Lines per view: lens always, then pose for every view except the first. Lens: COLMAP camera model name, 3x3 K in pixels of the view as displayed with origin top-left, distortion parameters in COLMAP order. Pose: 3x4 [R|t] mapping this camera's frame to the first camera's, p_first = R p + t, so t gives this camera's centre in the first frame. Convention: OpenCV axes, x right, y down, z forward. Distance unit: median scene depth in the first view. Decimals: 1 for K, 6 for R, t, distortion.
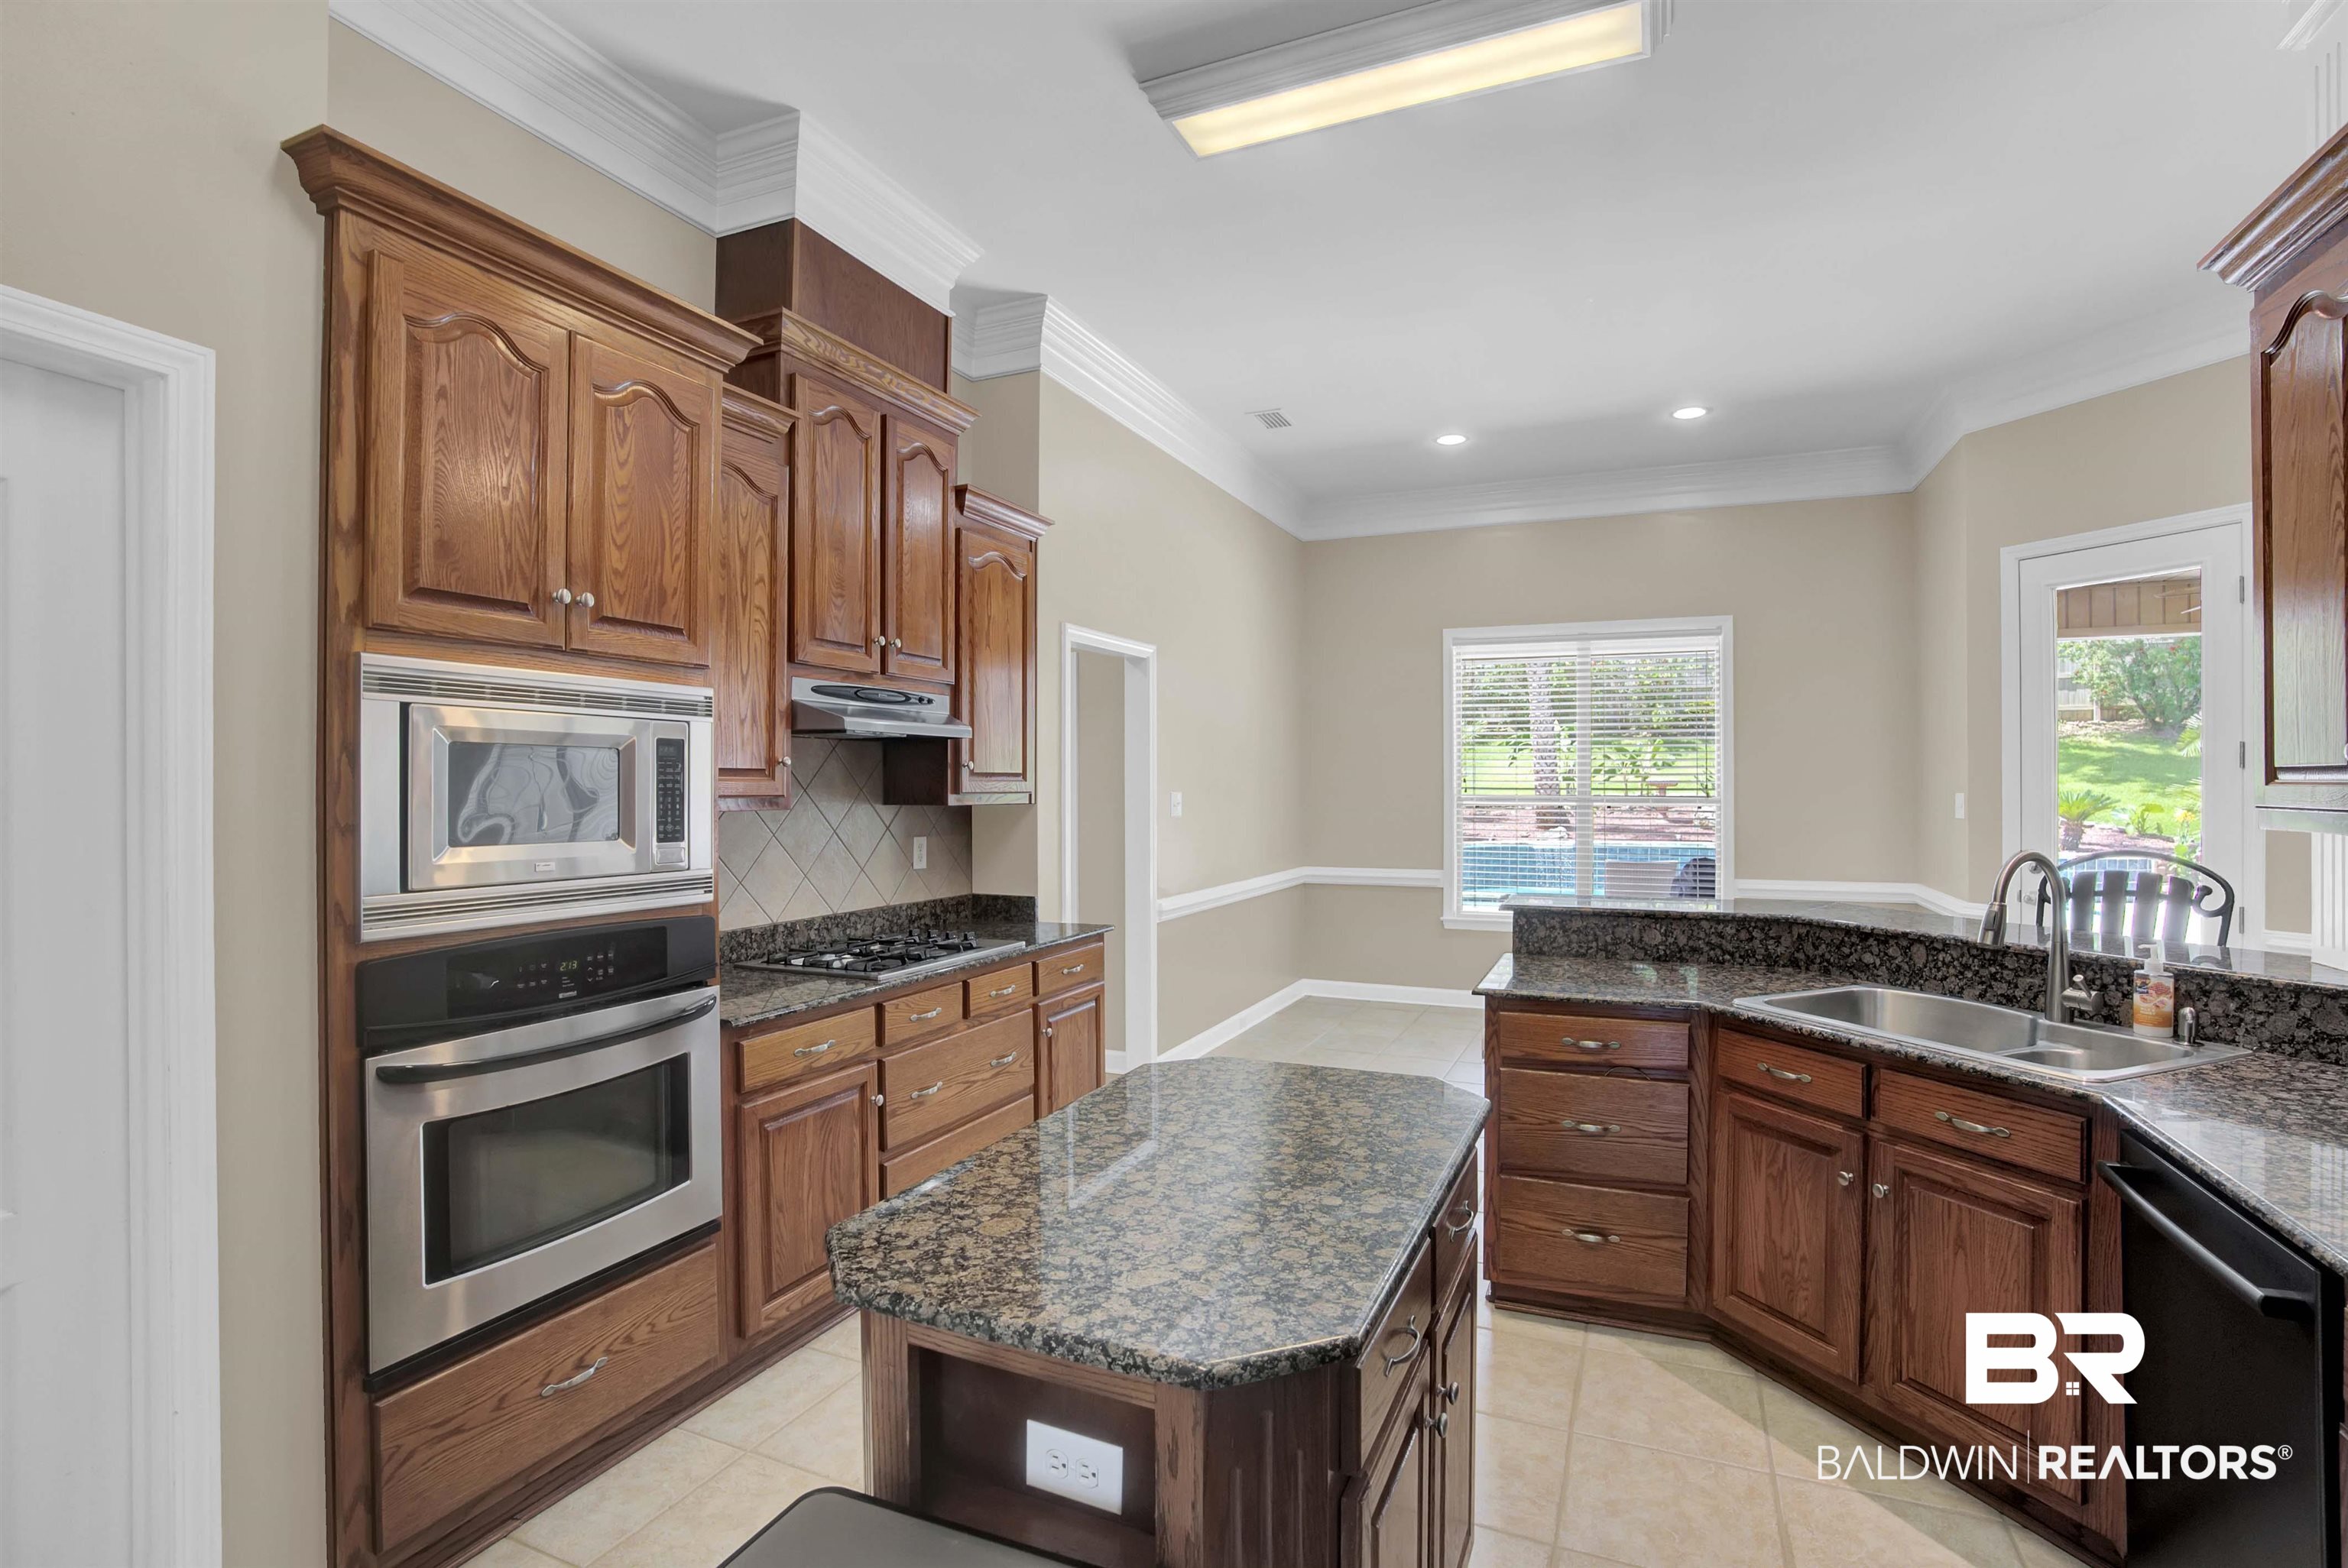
lens RADIAL K [[1098.4, 0, 1184.9], [0, 1098.4, 774.1], [0, 0, 1]] dist [-0.026705, 0.001709]
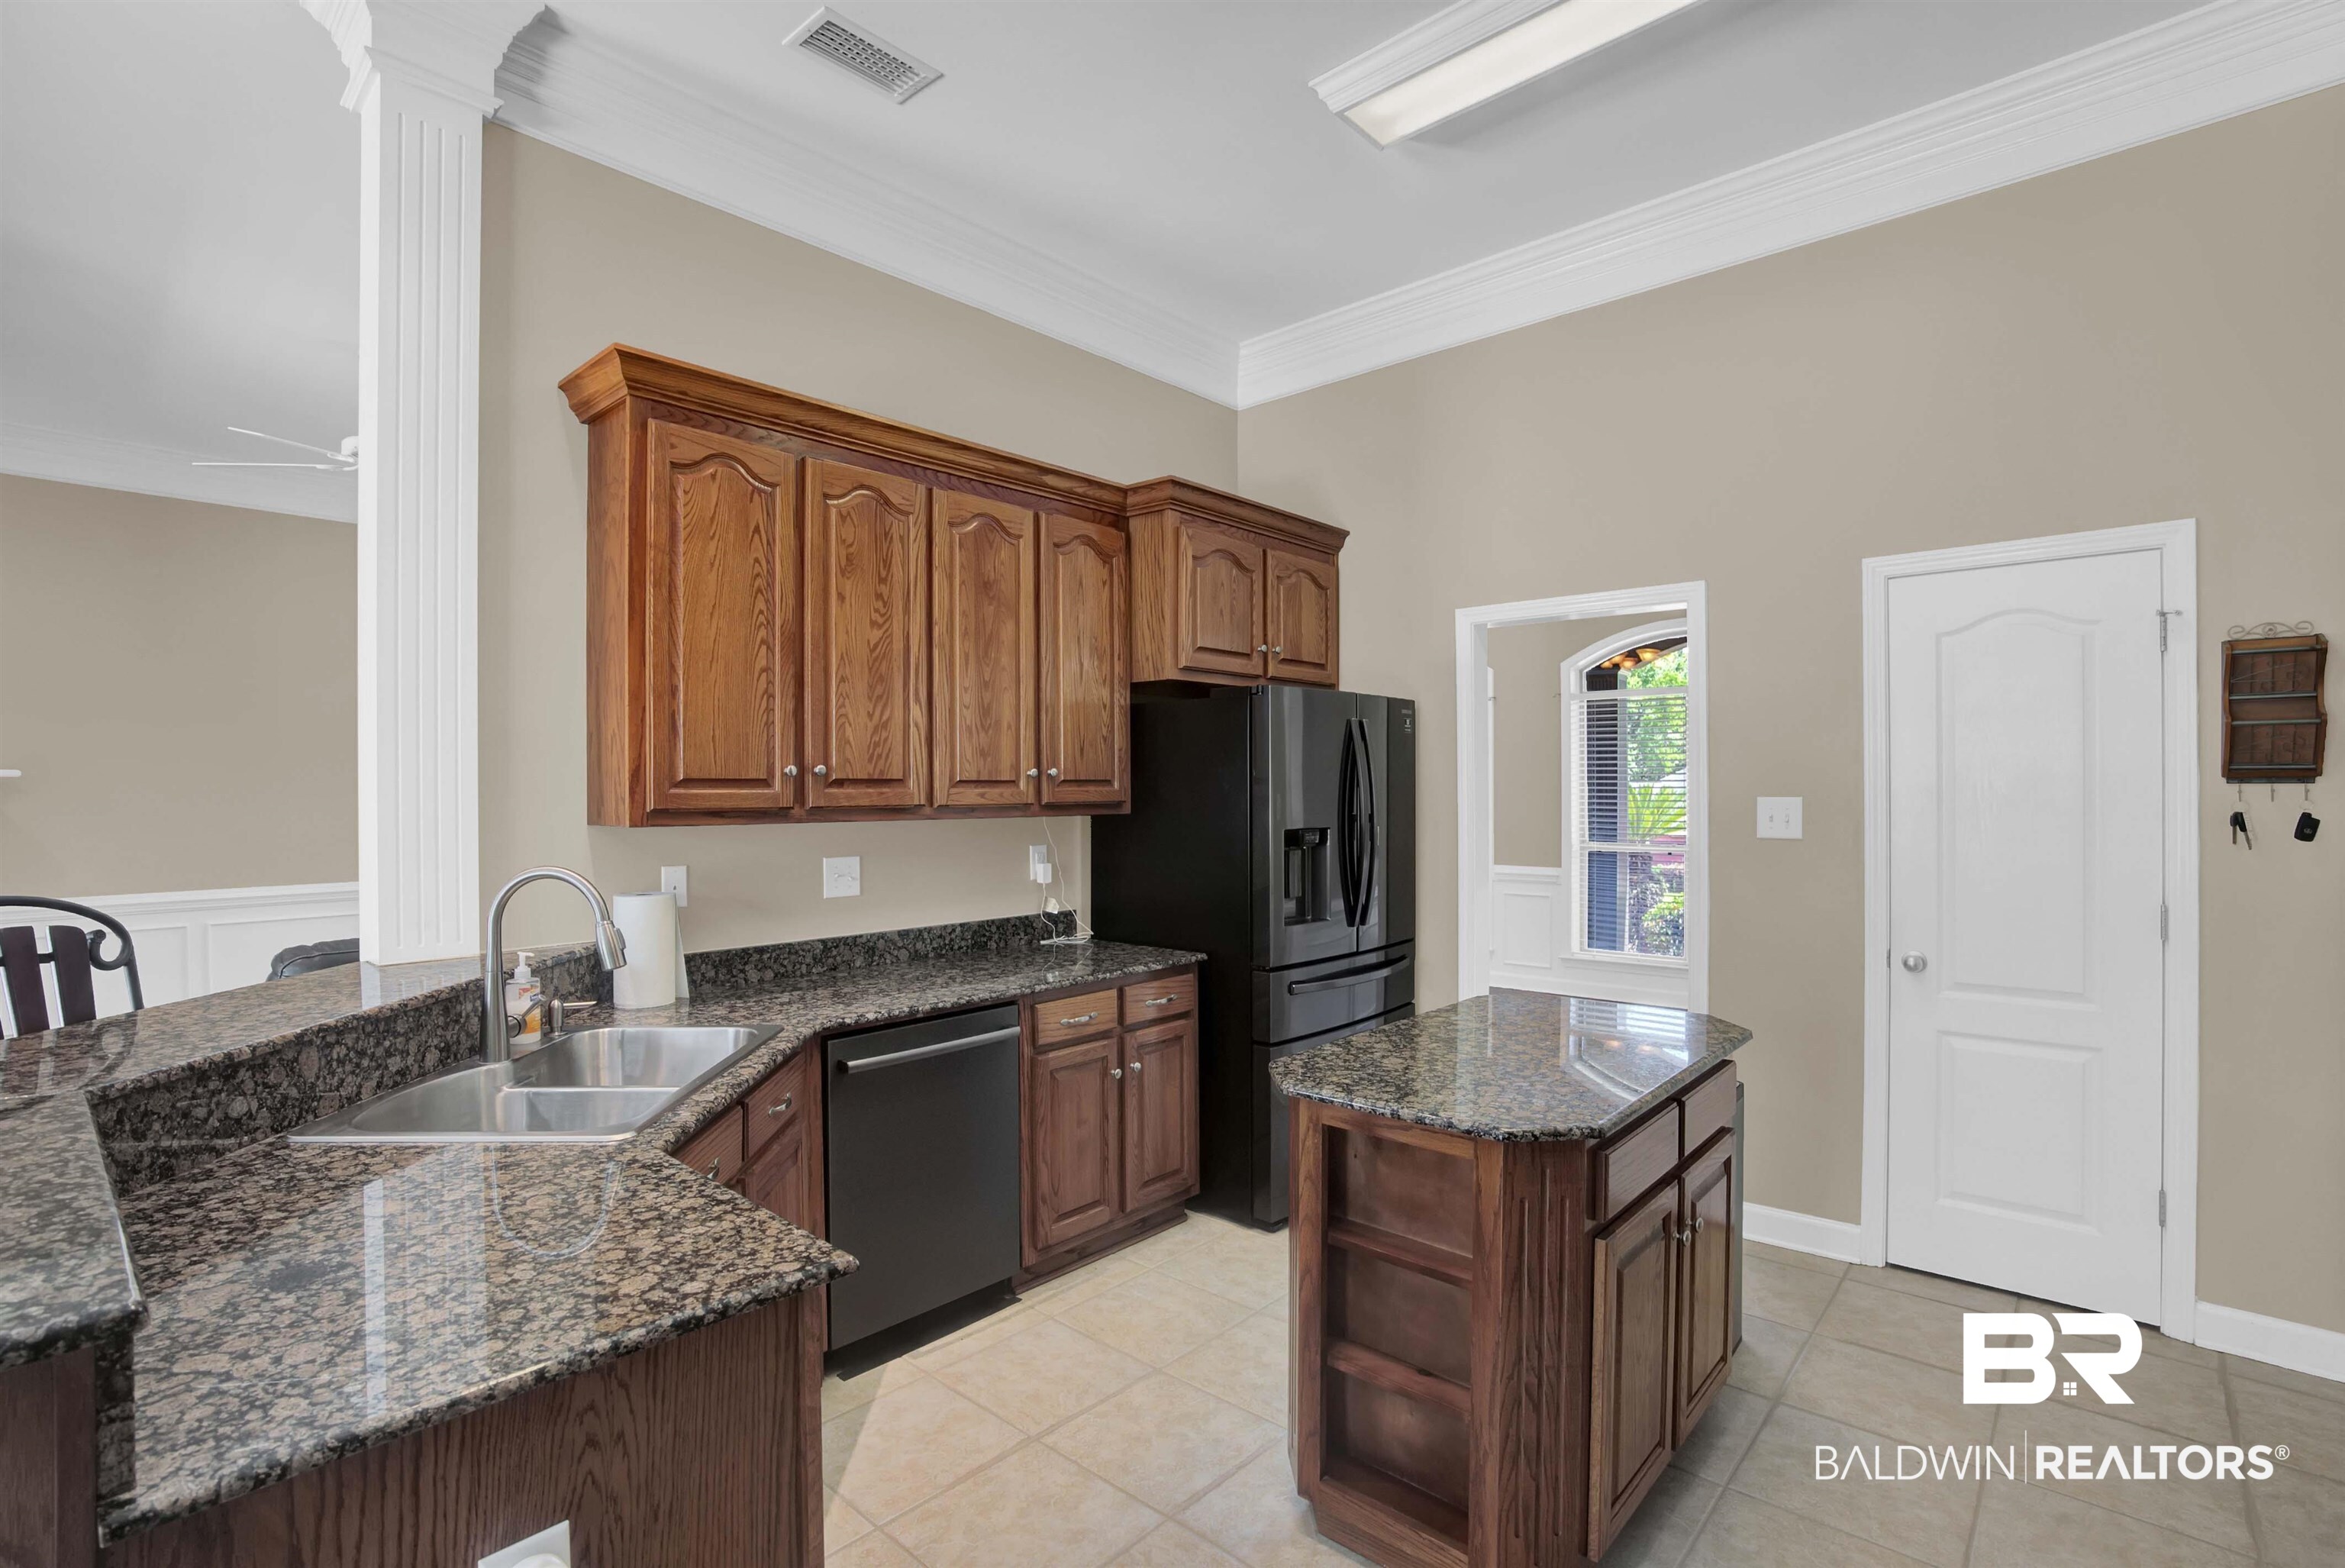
lens RADIAL K [[1097.1, 0, 1155.8], [0, 1097.1, 797.3], [0, 0, 1]] dist [-0.026705, 0.001709]
pose [[-0.942092, 0.001048, 0.335354, 0.002836], [0.000872, 0.999999, -0.000675, 0.017238], [-0.335354, -0.000344, -0.942092, 2.013466]]
